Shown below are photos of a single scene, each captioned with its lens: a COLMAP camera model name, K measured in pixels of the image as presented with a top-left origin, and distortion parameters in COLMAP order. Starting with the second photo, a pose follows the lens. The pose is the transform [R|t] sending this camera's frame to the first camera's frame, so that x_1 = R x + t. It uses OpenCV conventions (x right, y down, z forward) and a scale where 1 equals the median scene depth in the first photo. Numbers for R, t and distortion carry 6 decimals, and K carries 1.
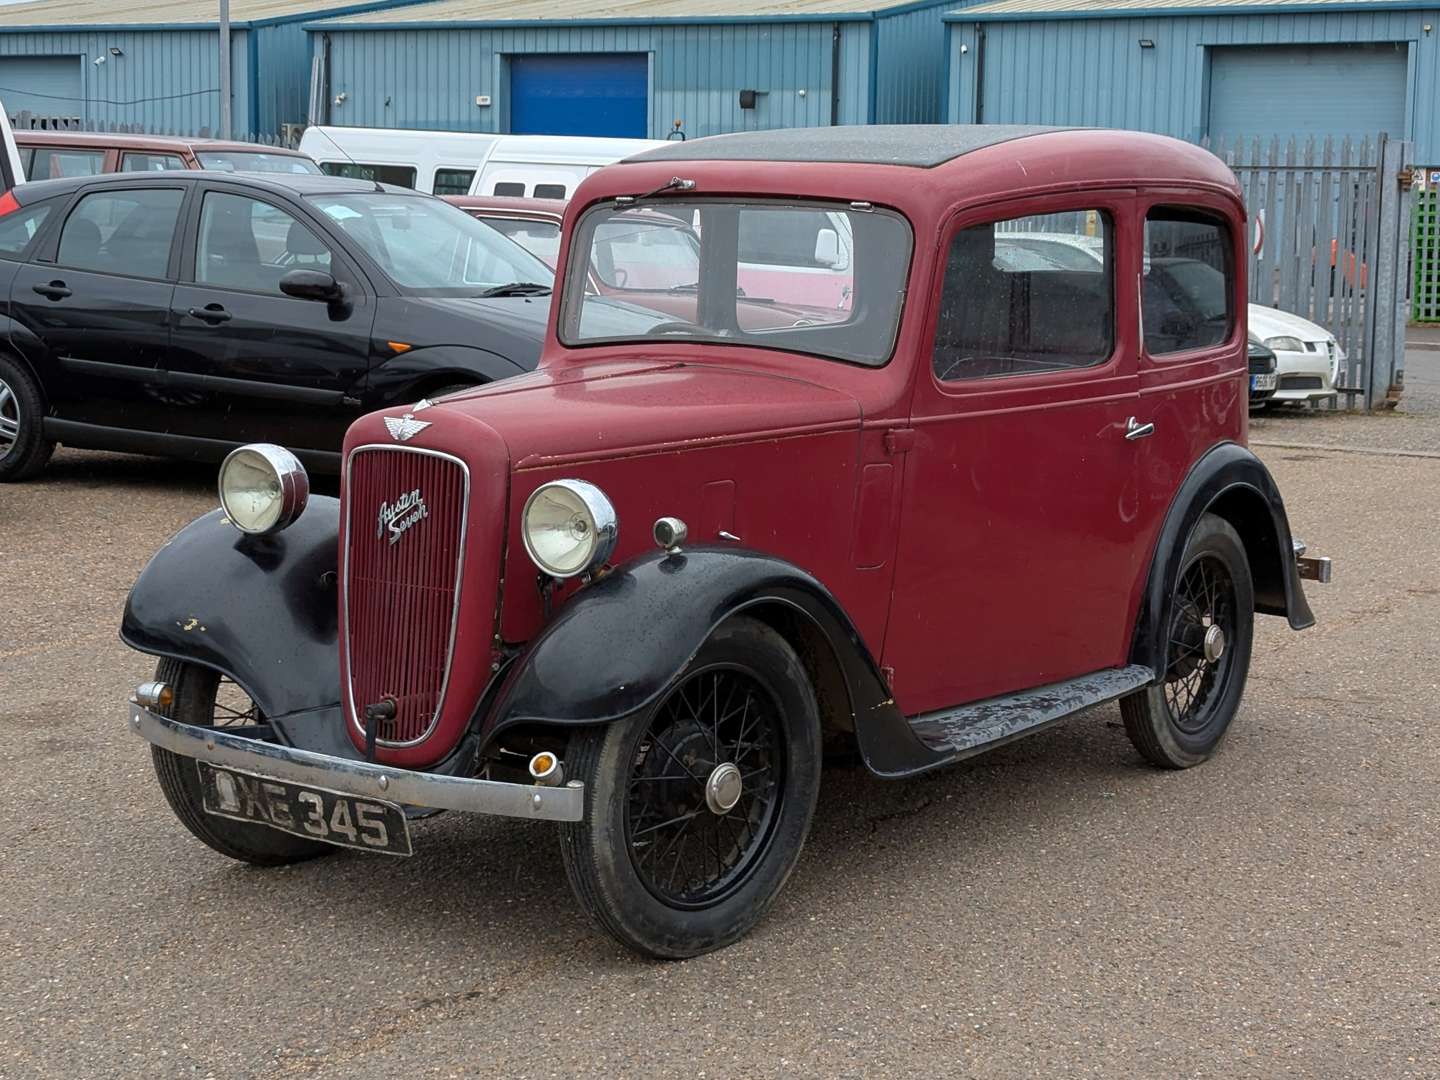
lens RADIAL K [[2573.1, 0, 823.0], [0, 2573.1, 508.3], [0, 0, 1]] dist [0.090756, -0.108899]
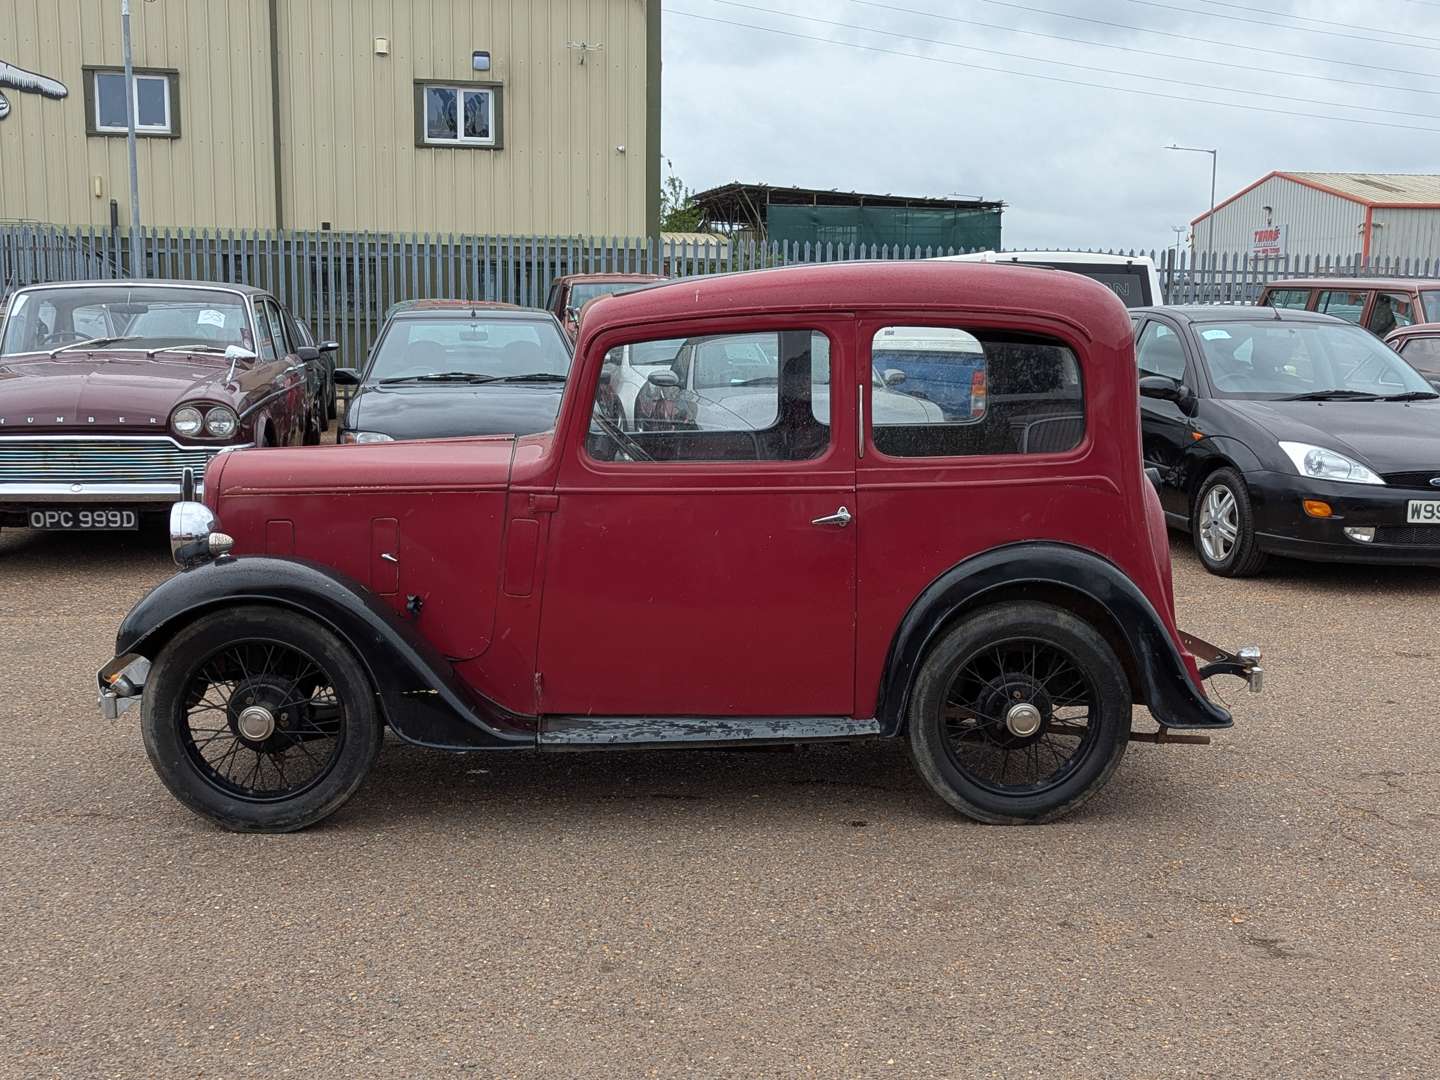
lens RADIAL K [[1669.8, 0, 726.8], [0, 1669.8, 573.5], [0, 0, 1]] dist [0.099011, -0.185138]
pose [[0.623019, 0.112424, -0.774085, 0.838395], [-0.093767, 0.993215, 0.068780, -0.064769], [0.776566, 0.029732, 0.629334, 0.594805]]
